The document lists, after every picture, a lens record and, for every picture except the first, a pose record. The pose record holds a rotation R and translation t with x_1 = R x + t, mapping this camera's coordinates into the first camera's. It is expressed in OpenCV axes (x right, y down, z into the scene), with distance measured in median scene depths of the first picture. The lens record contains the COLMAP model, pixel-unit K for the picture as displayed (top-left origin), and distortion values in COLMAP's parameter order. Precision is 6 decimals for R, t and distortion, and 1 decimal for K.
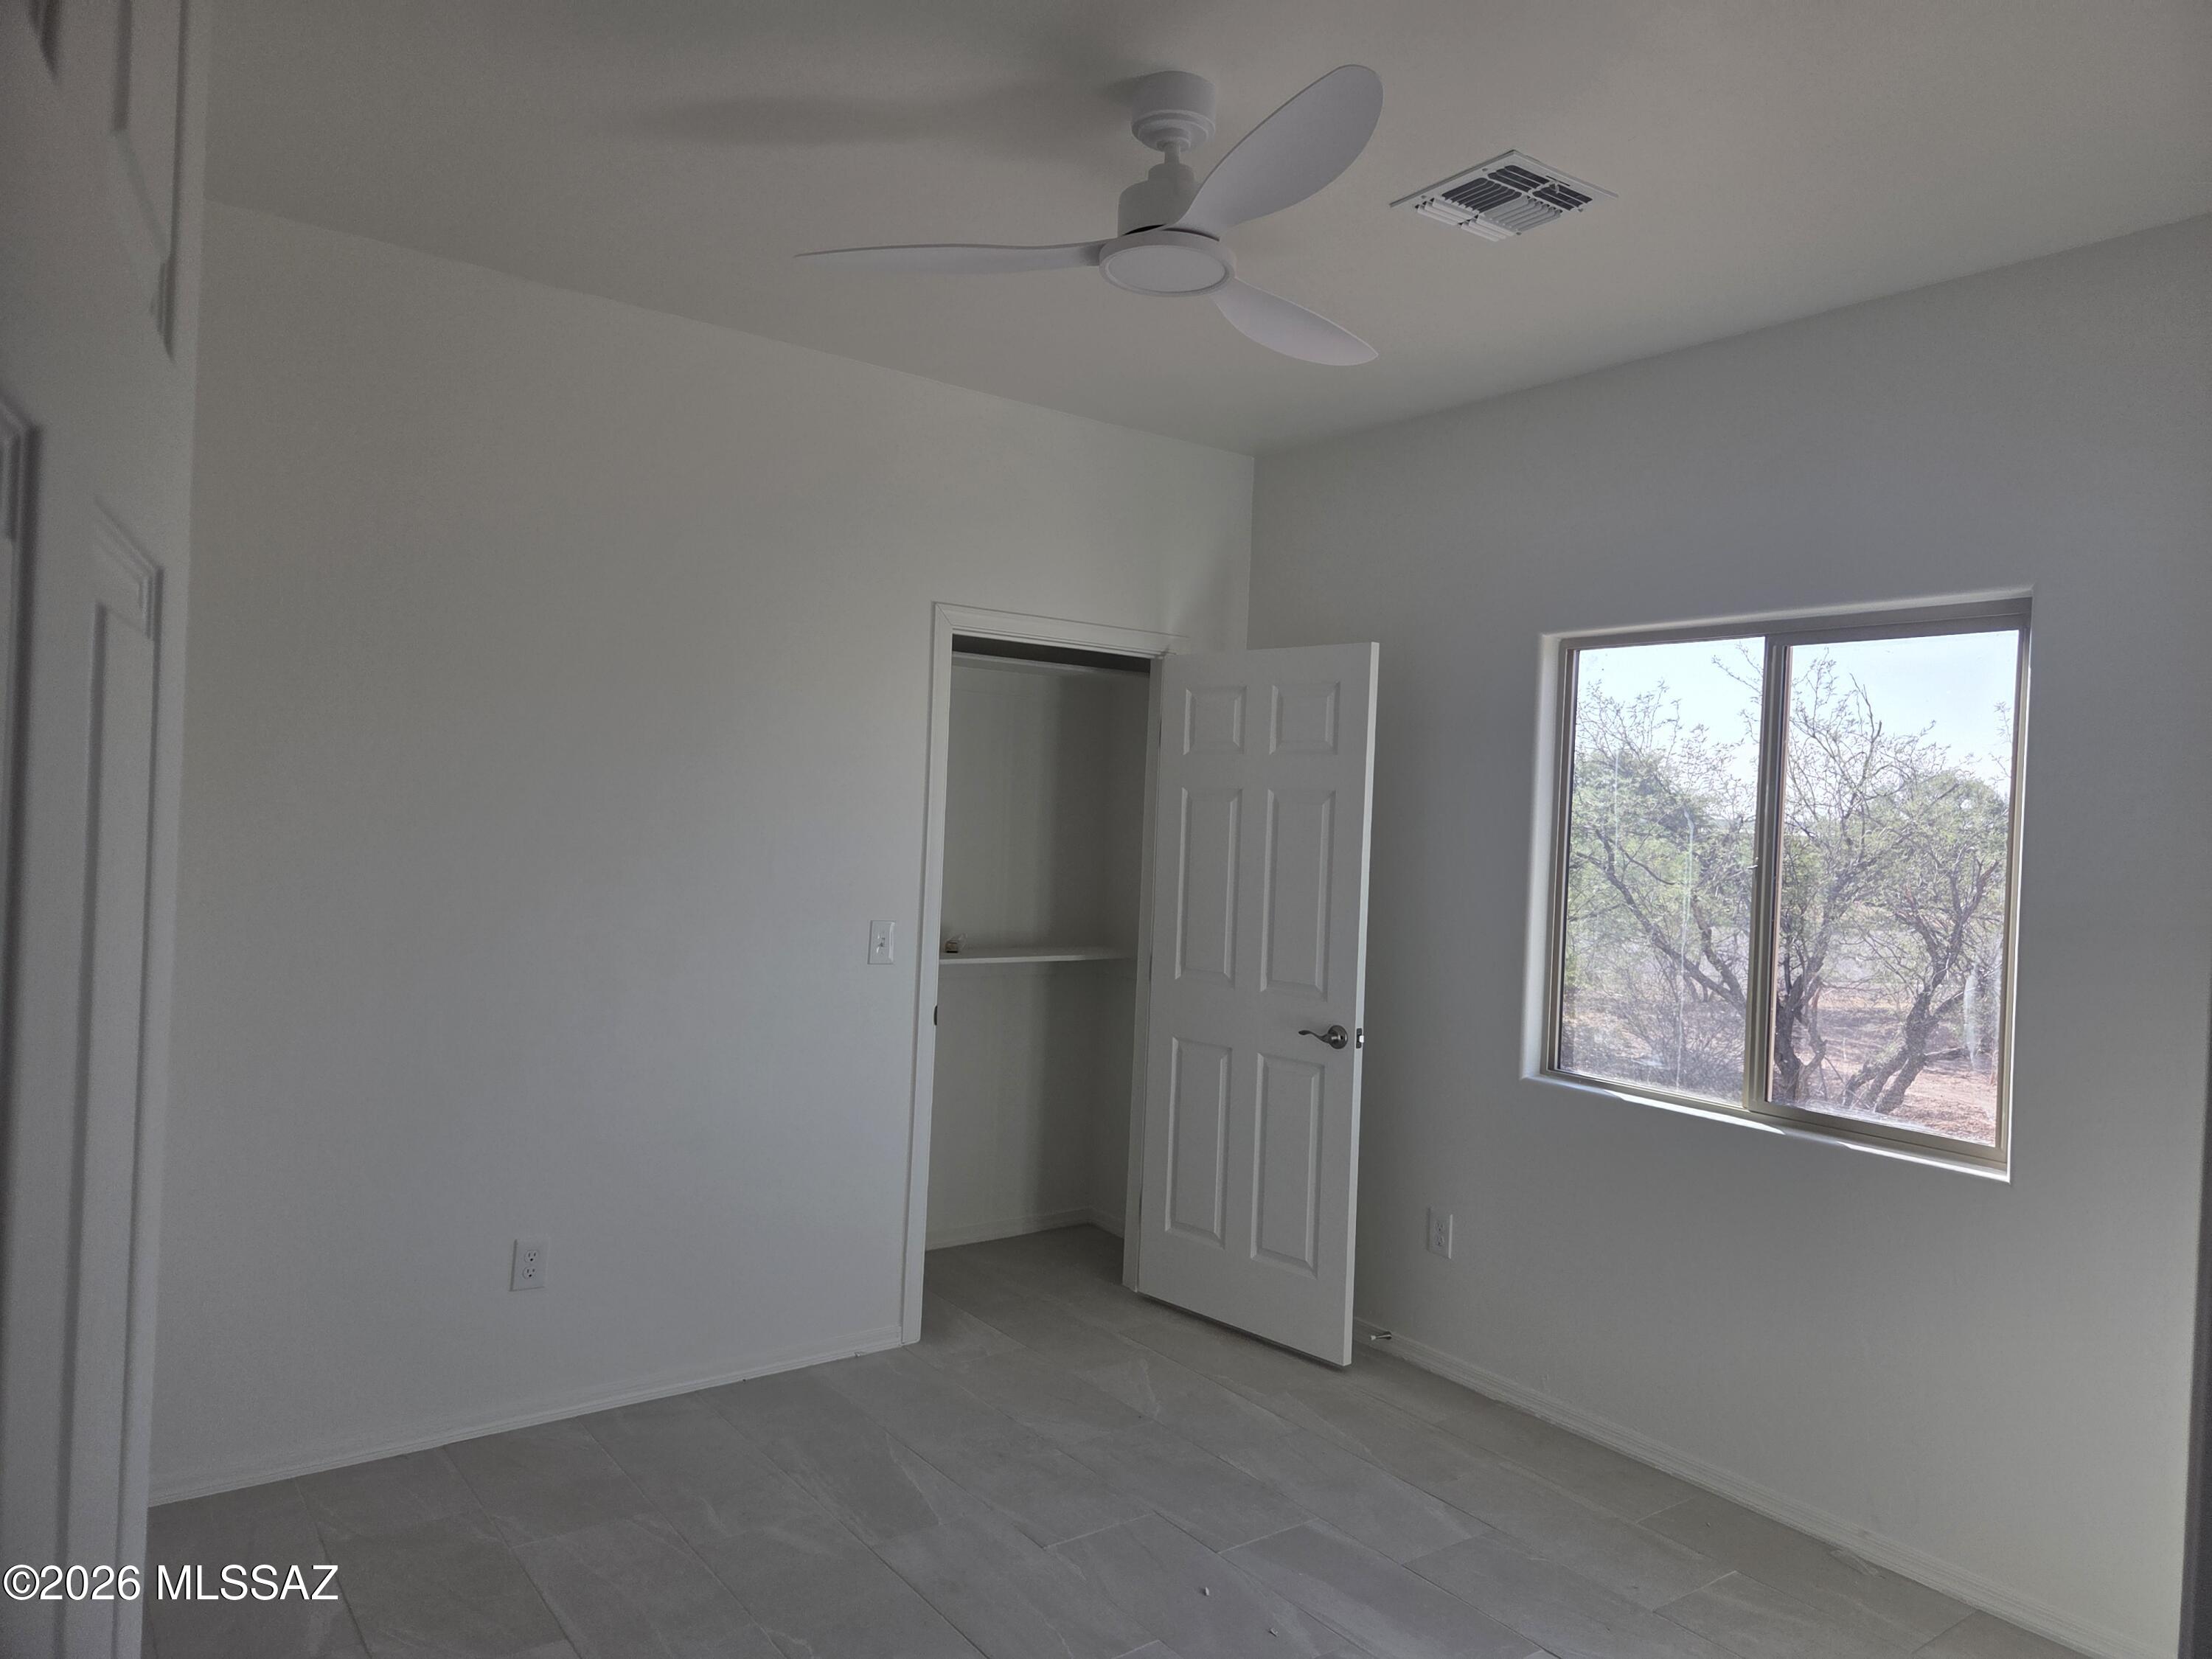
lens RADIAL K [[1491.6, 0, 1106.0], [0, 1491.6, 829.5], [0, 0, 1]] dist [0.080889, -0.050955]
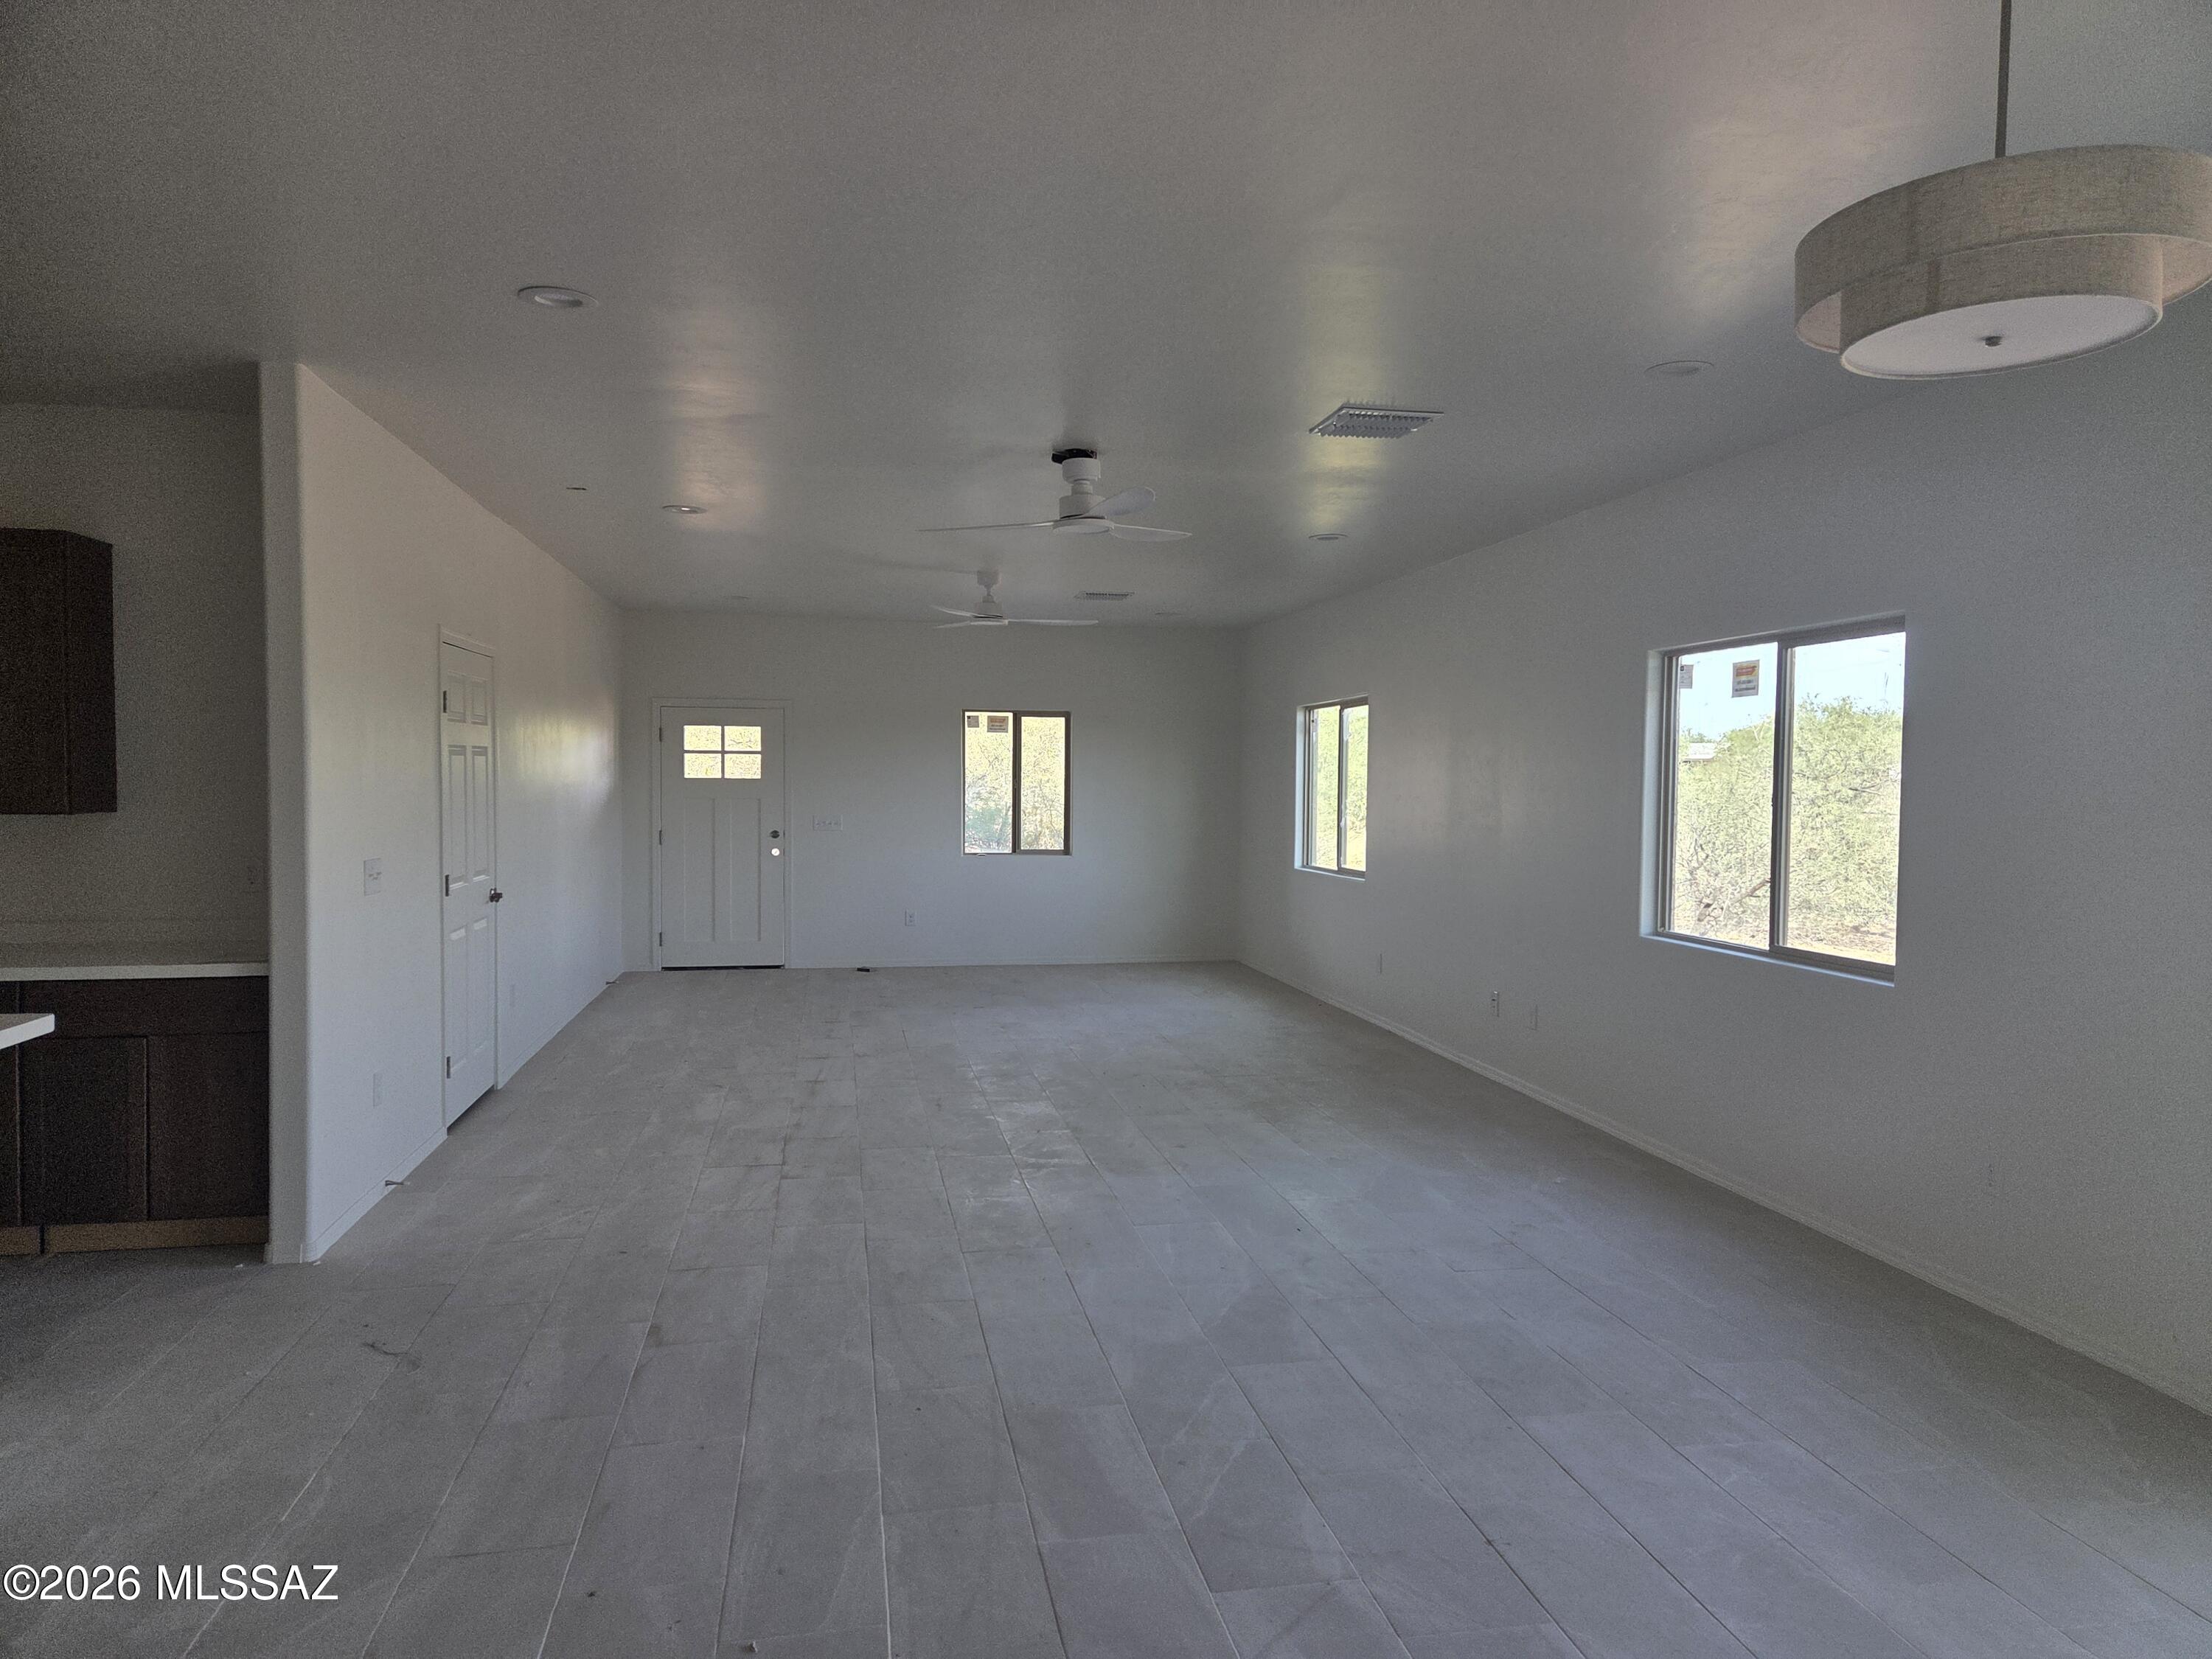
lens RADIAL K [[1491.6, 0, 1106.0], [0, 1491.6, 829.5], [0, 0, 1]] dist [0.080889, -0.050955]
pose [[0.913674, -0.026352, -0.405593, 0.434991], [0.032690, 0.999428, 0.008707, 0.025510], [0.405131, -0.021214, 0.914012, -0.663516]]
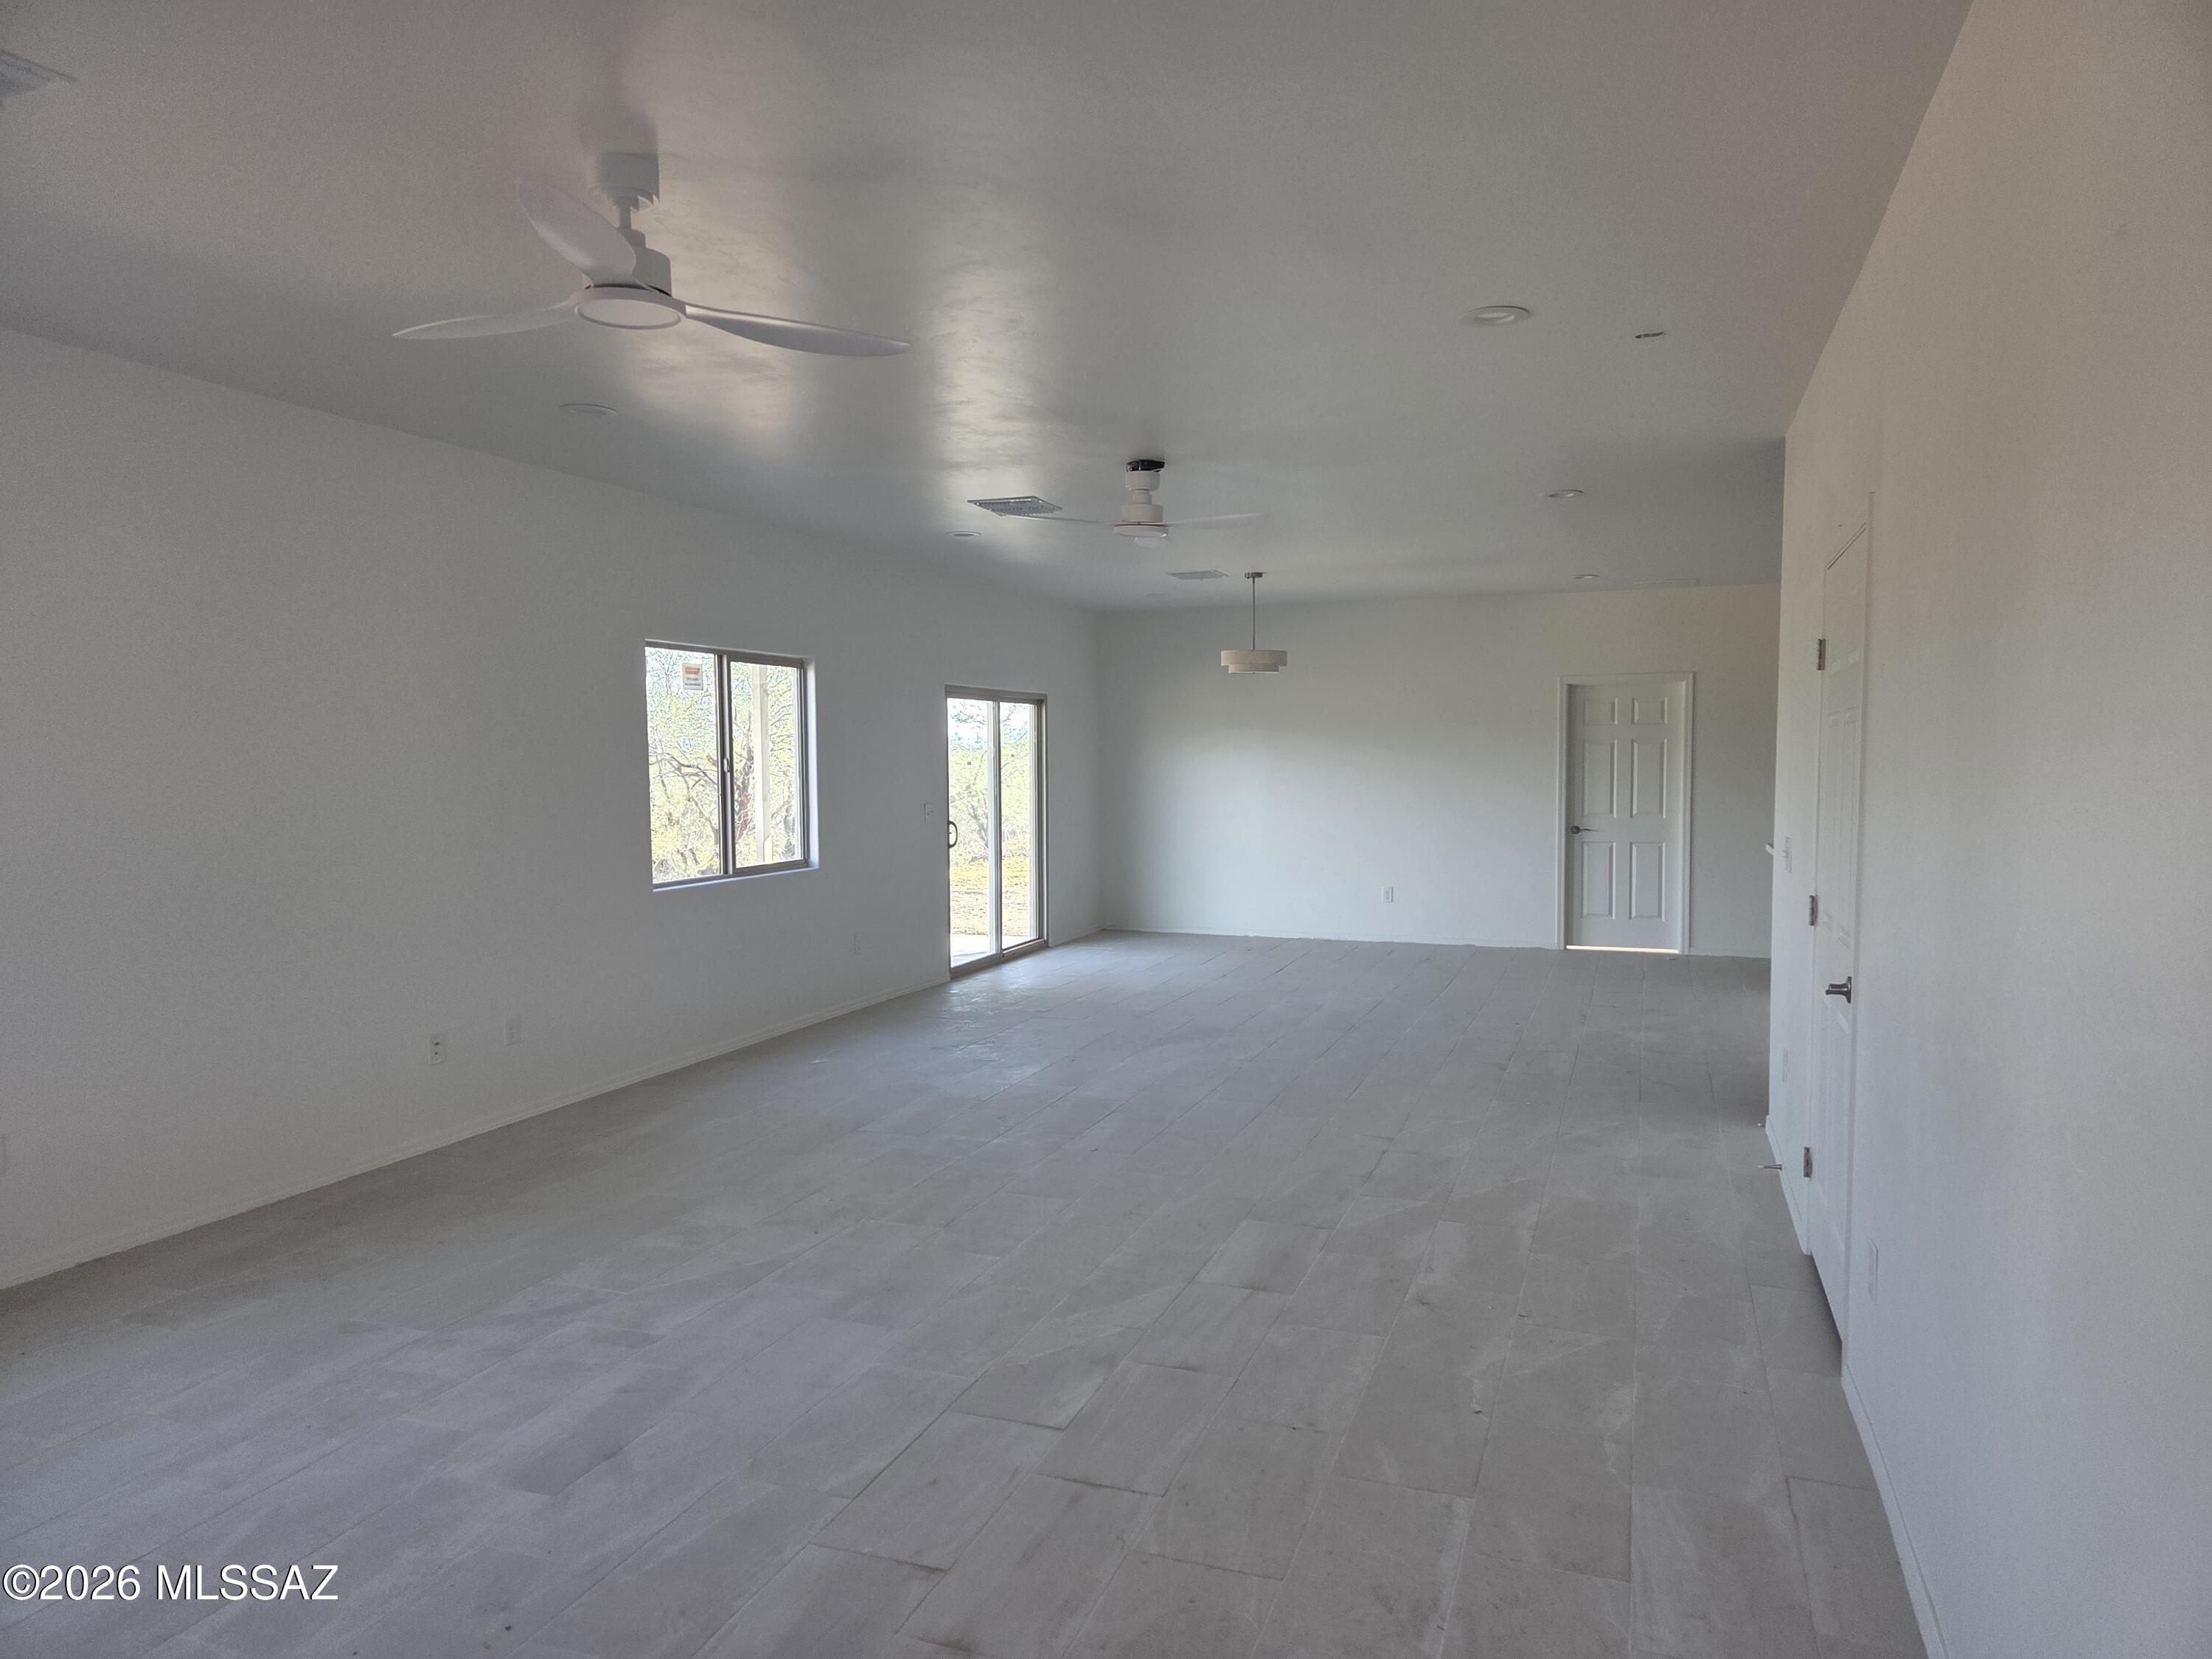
lens RADIAL K [[1491.6, 0, 1106.0], [0, 1491.6, 829.5], [0, 0, 1]] dist [0.080889, -0.050955]
pose [[-0.597637, -0.104652, 0.794907, -1.514458], [-0.022945, 0.993271, 0.113517, -0.128431], [-0.801438, 0.049602, -0.596017, 1.729470]]
